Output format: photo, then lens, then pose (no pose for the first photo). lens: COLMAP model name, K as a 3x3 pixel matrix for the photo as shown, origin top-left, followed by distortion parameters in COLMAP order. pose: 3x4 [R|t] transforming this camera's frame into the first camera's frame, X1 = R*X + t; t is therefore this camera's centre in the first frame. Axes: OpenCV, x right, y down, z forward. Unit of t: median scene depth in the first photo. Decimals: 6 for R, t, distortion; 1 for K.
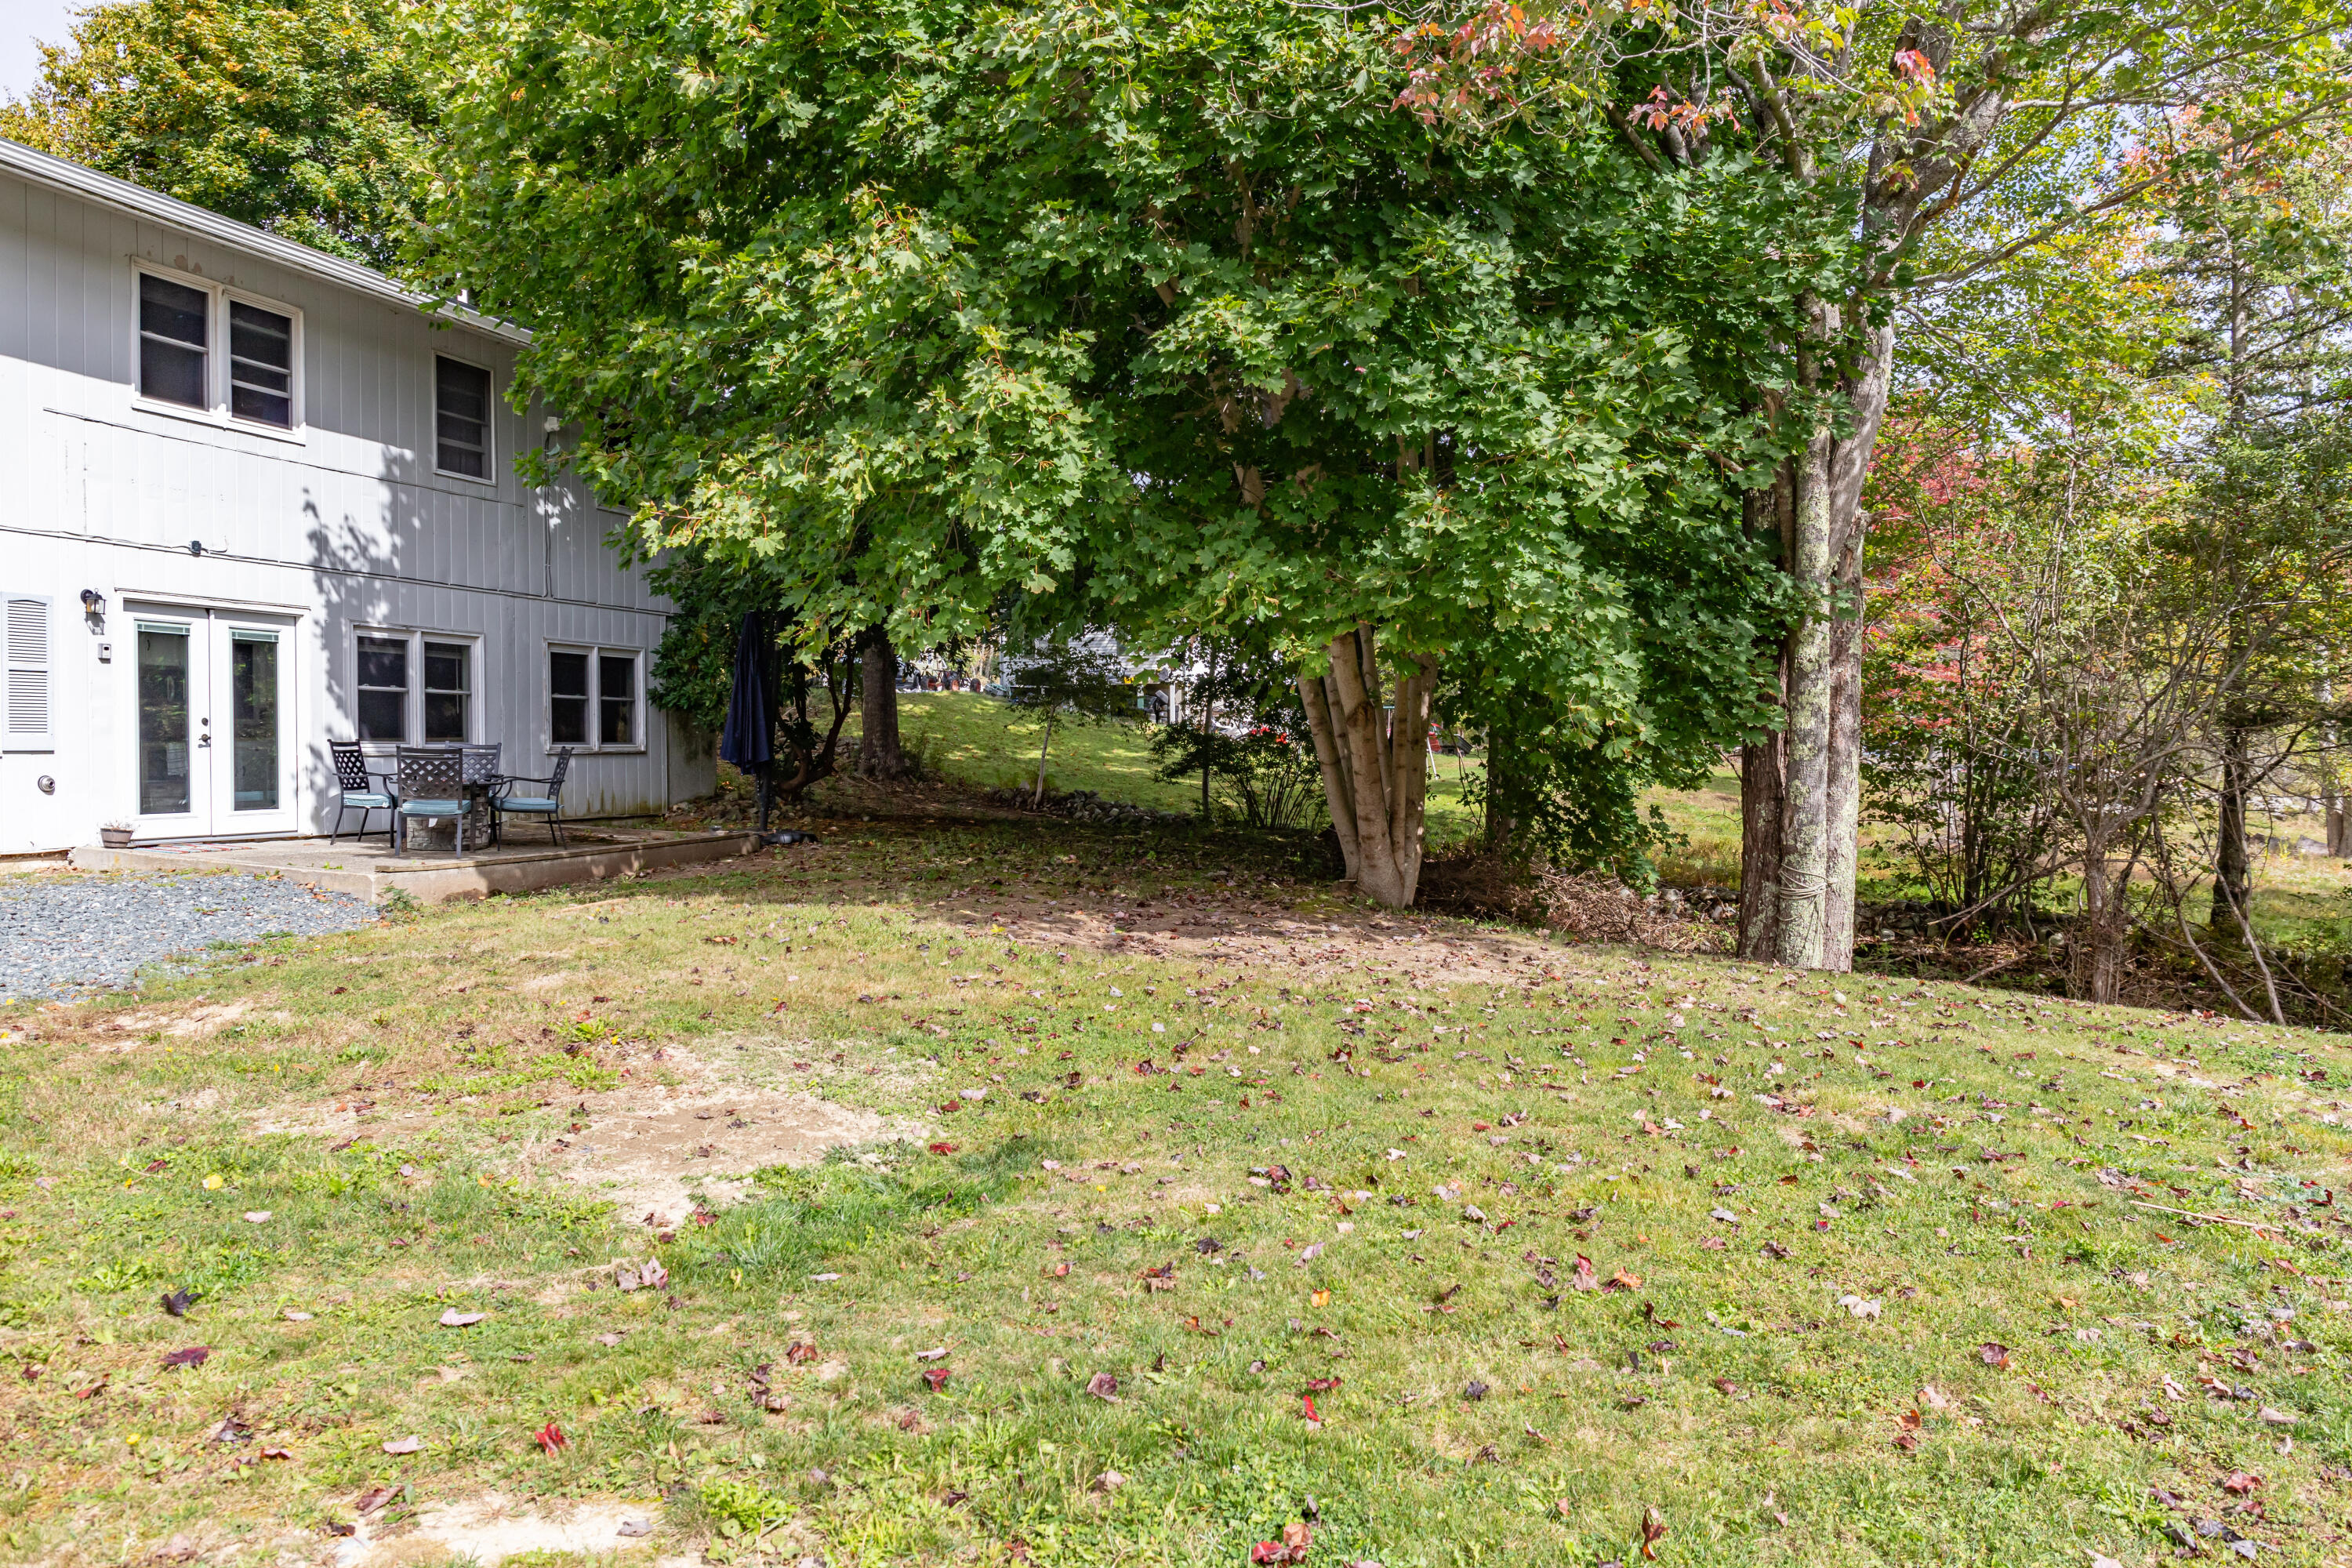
lens RADIAL K [[1588.6, 0, 1169.4], [0, 1588.6, 781.9], [0, 0, 1]] dist [-0.015957, -0.016292]
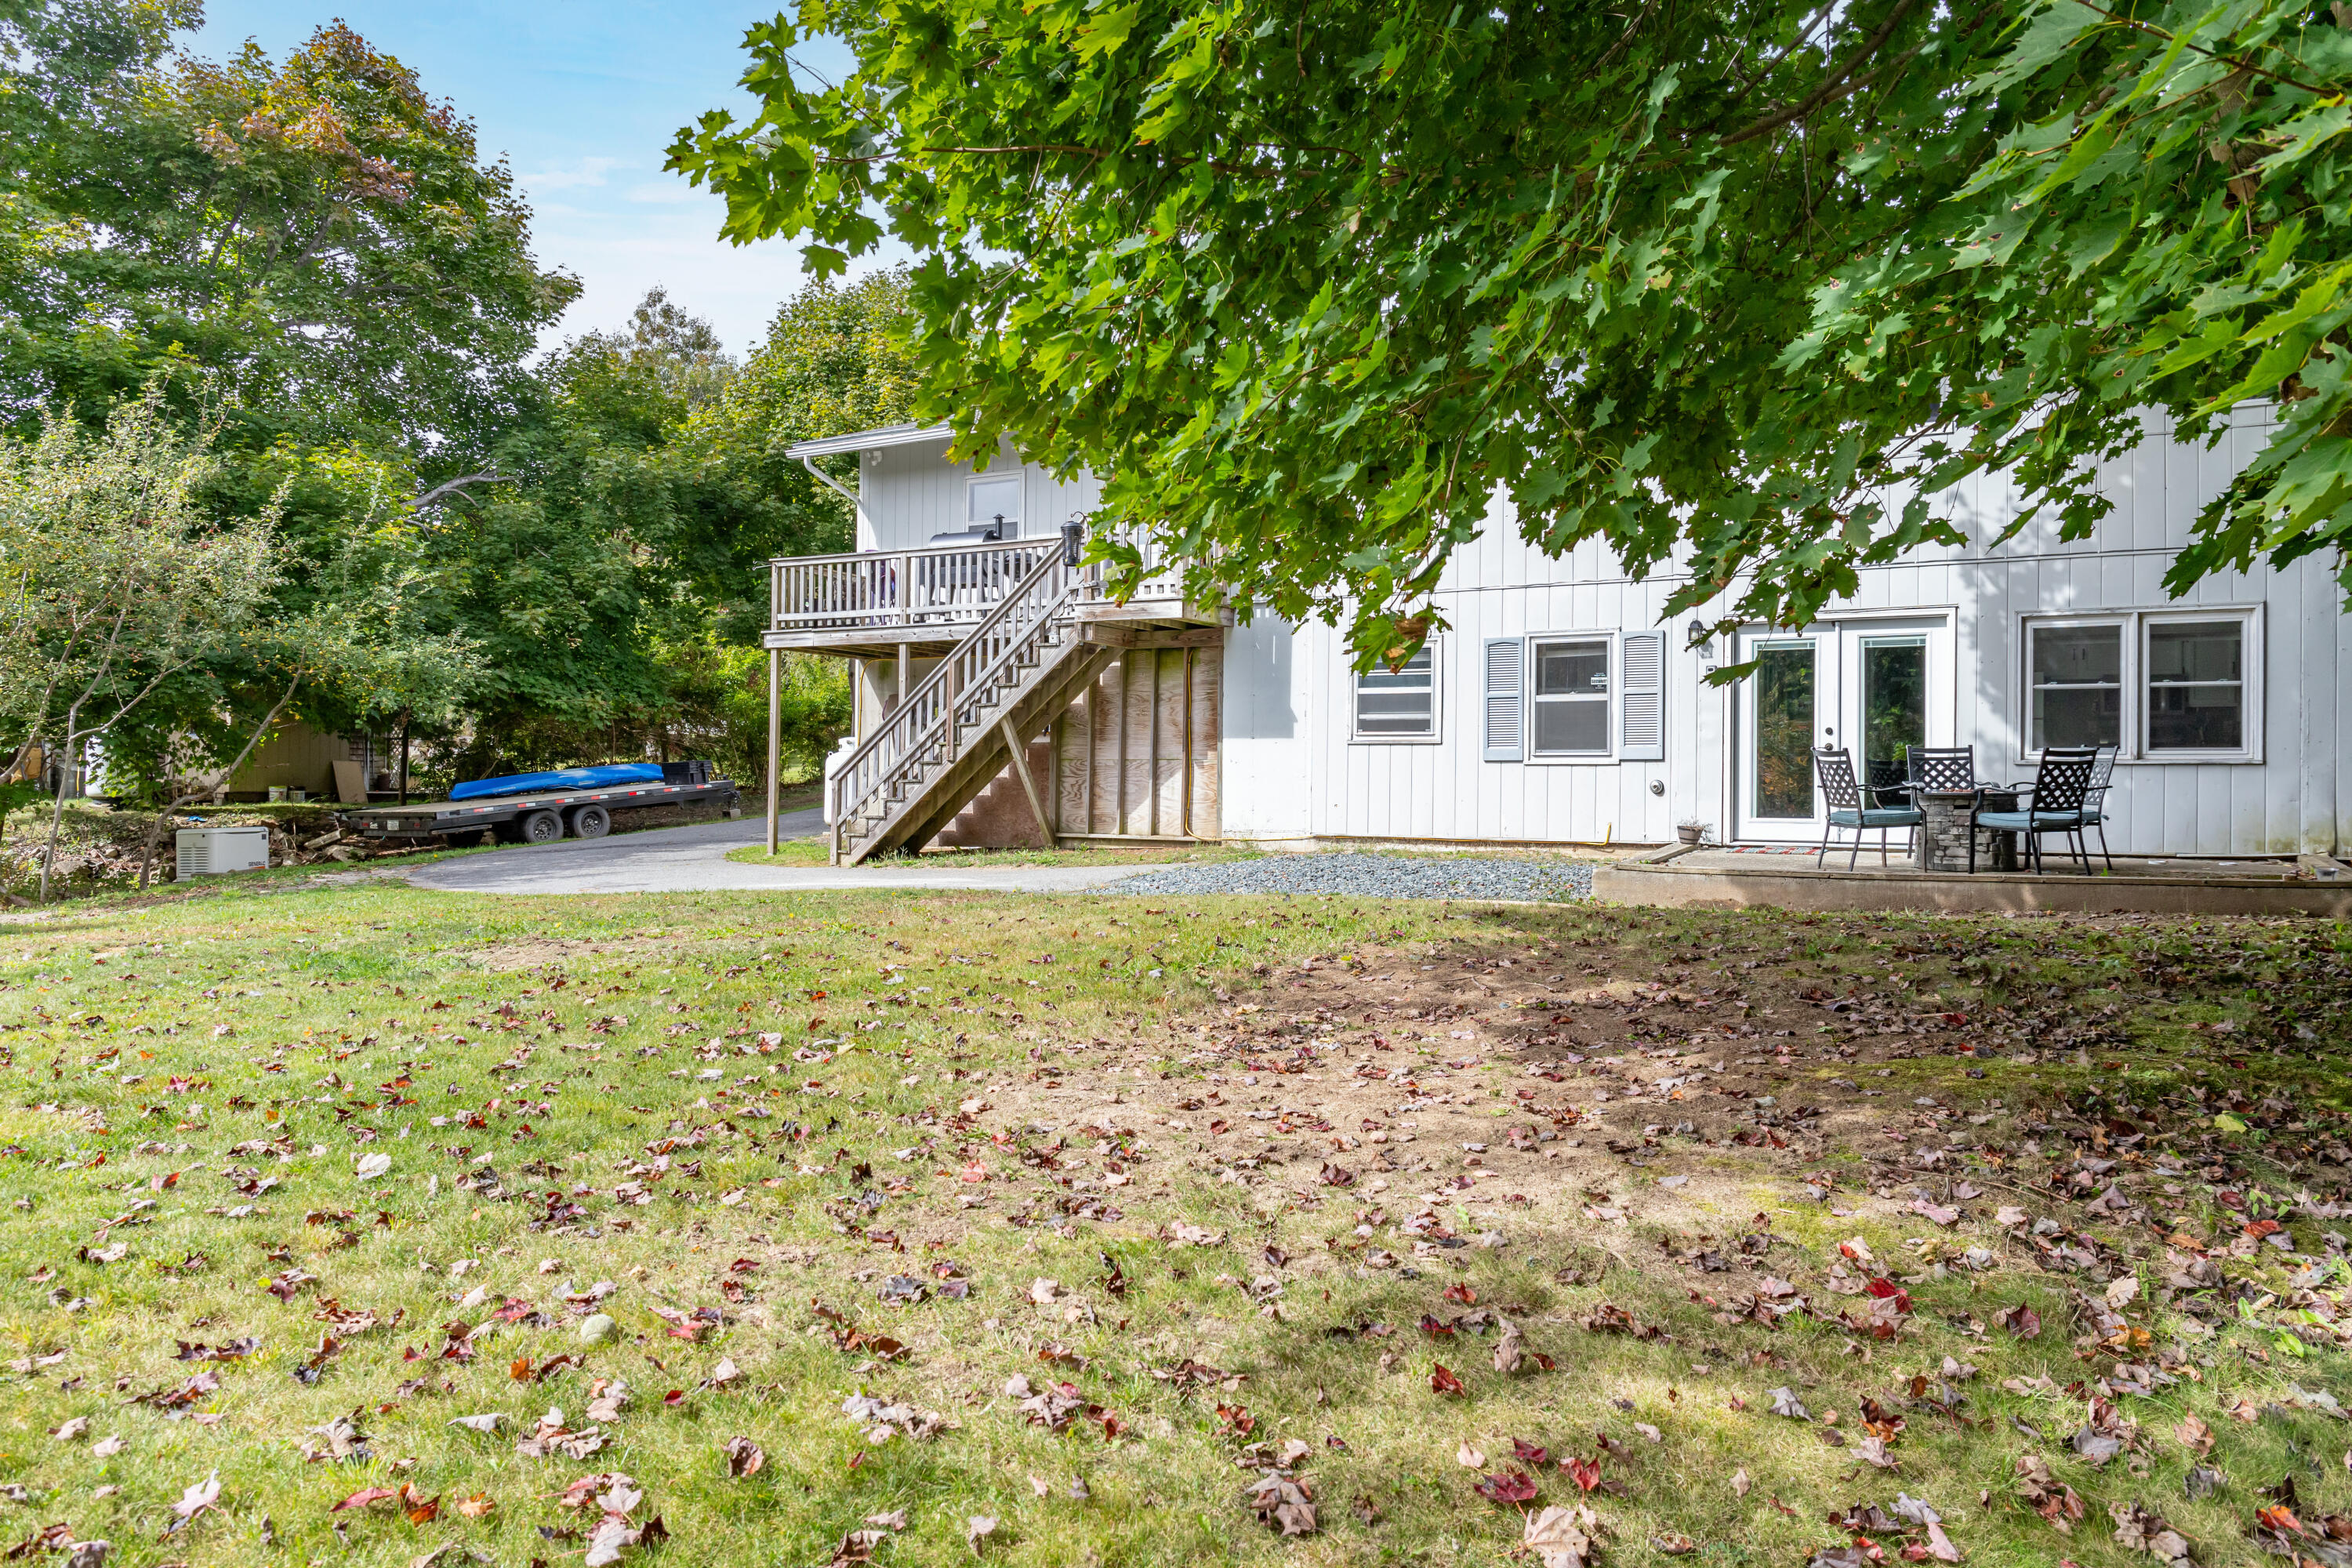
lens RADIAL K [[1588.6, 0, 1169.4], [0, 1588.6, 781.9], [0, 0, 1]] dist [-0.015957, -0.016292]
pose [[-0.201734, -0.011128, -0.979377, 0.488907], [-0.029795, 0.999542, -0.005220, 0.013169], [0.978987, 0.028127, -0.201973, 0.787535]]
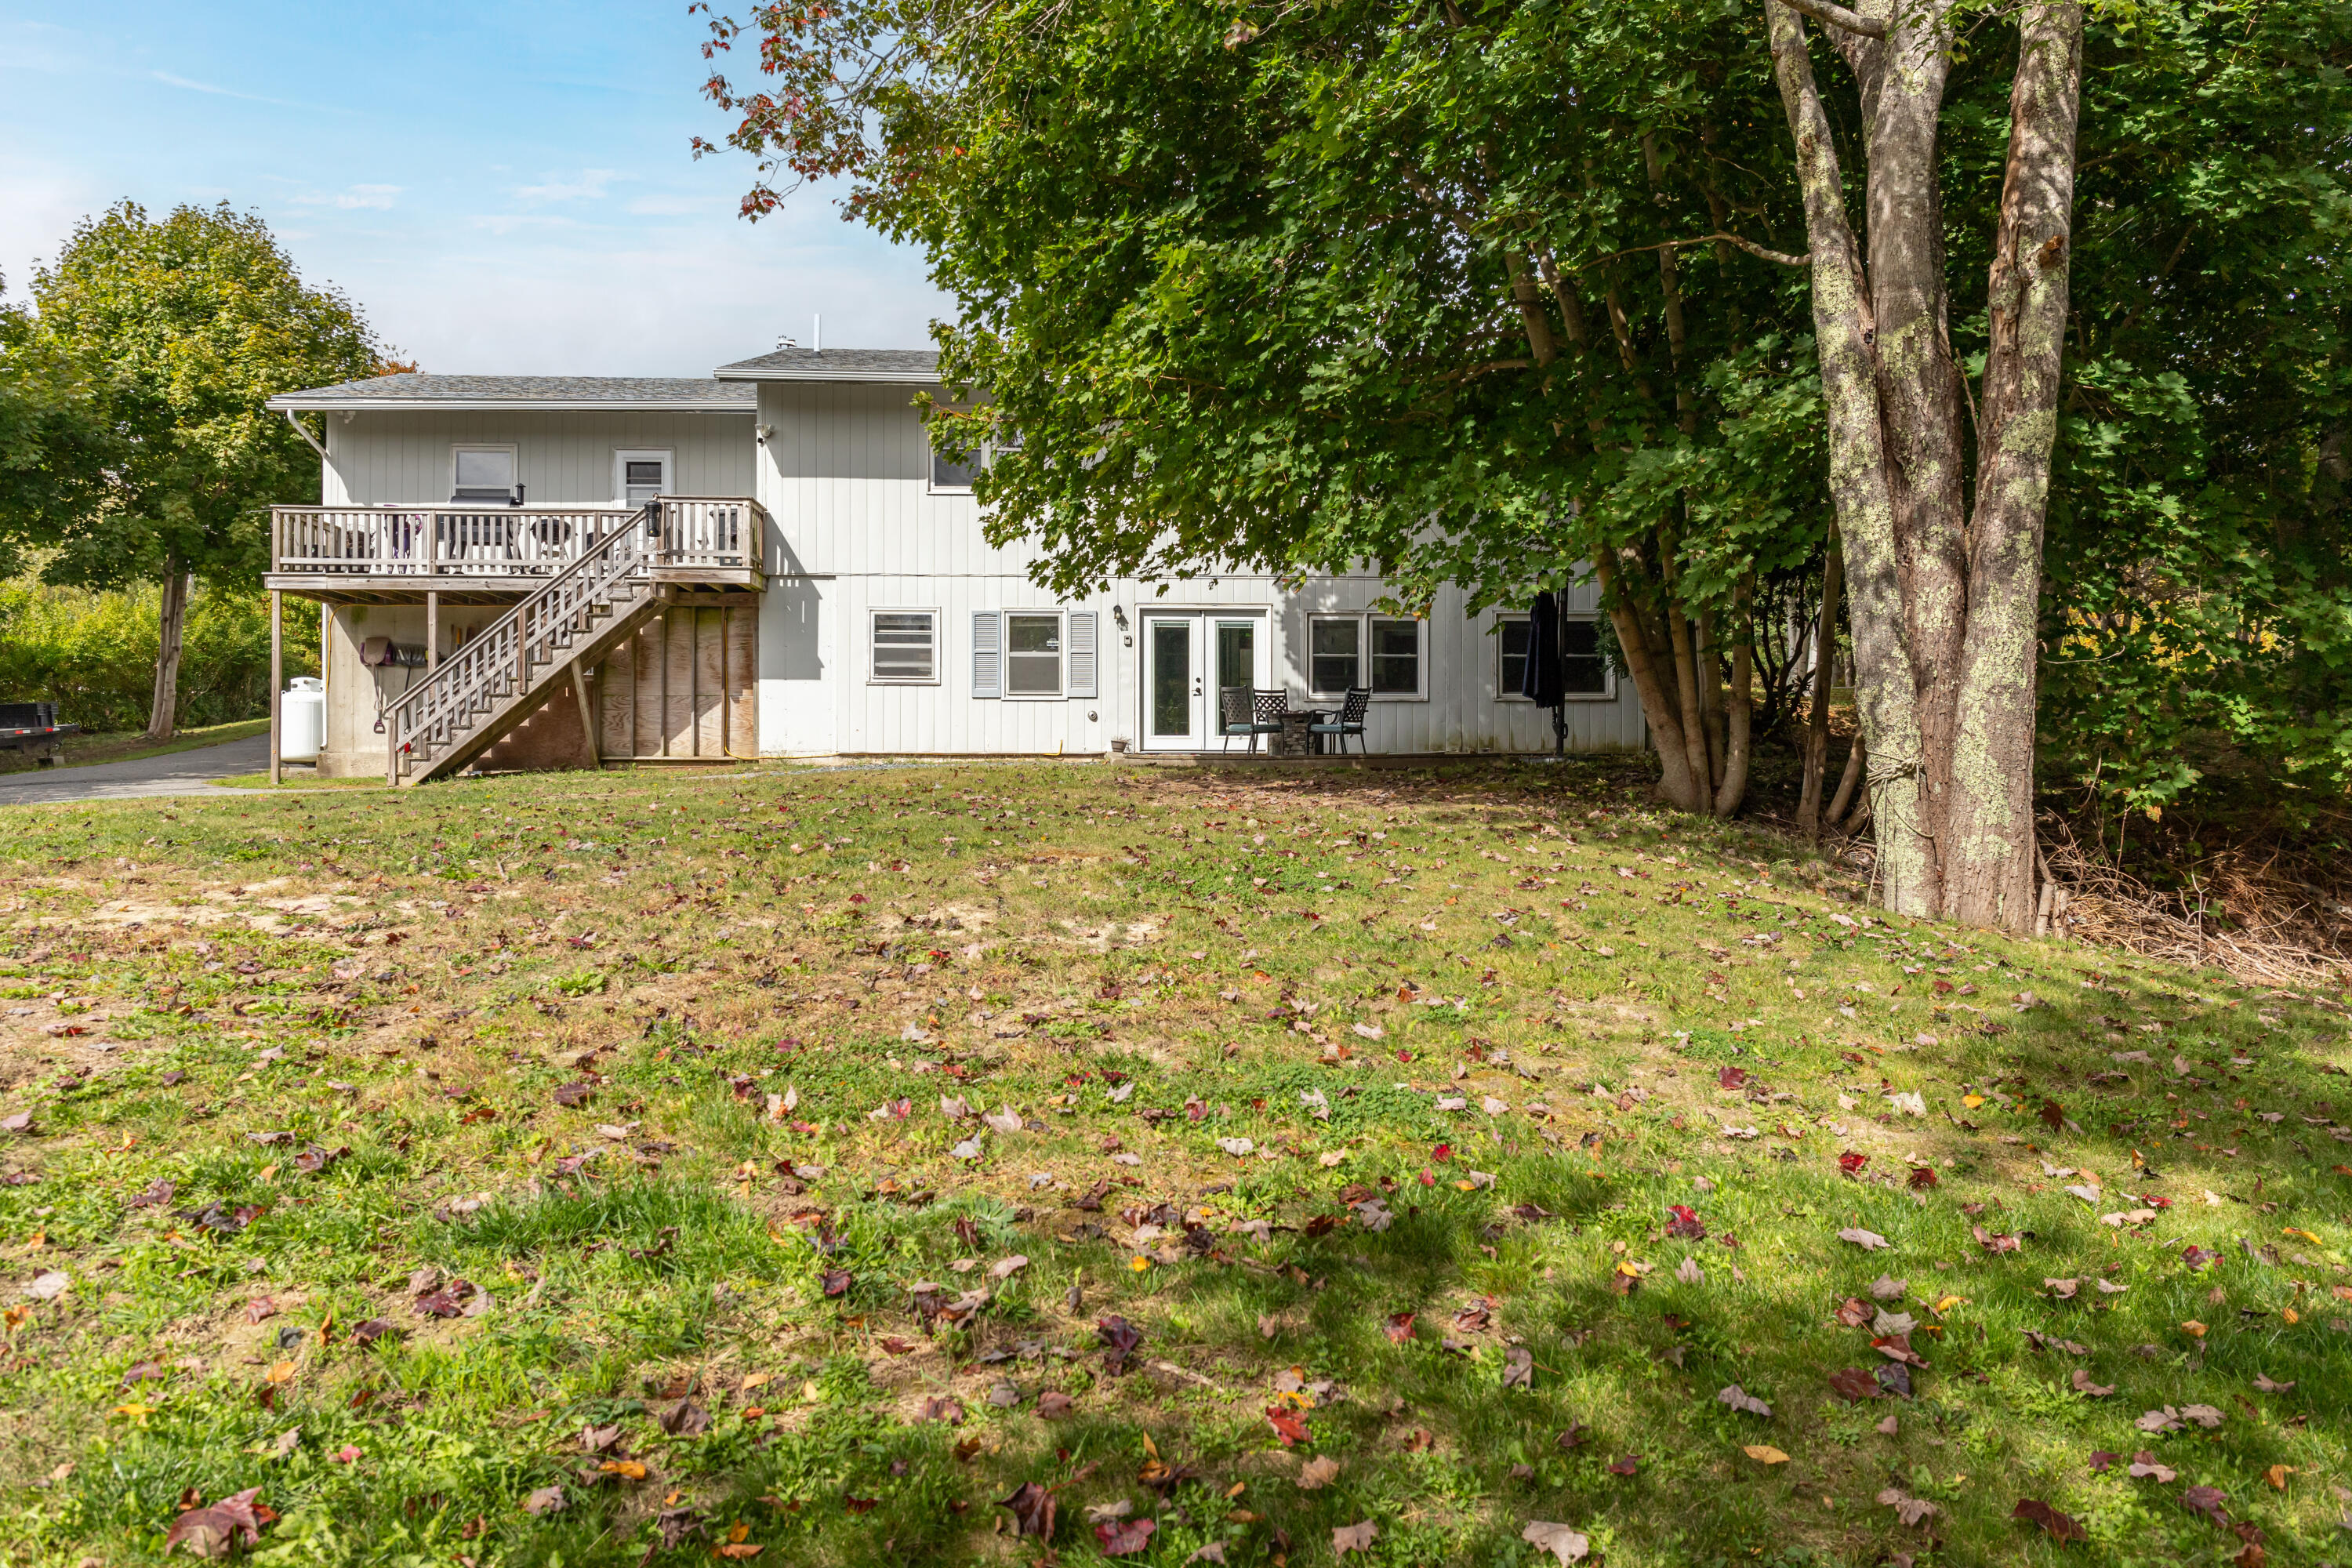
lens RADIAL K [[1588.6, 0, 1169.4], [0, 1588.6, 781.9], [0, 0, 1]] dist [-0.015957, -0.016292]
pose [[0.368711, -0.001803, -0.929542, 0.899849], [-0.017348, 0.999811, -0.008821, 0.082000], [0.929382, 0.019378, 0.368610, 0.369572]]
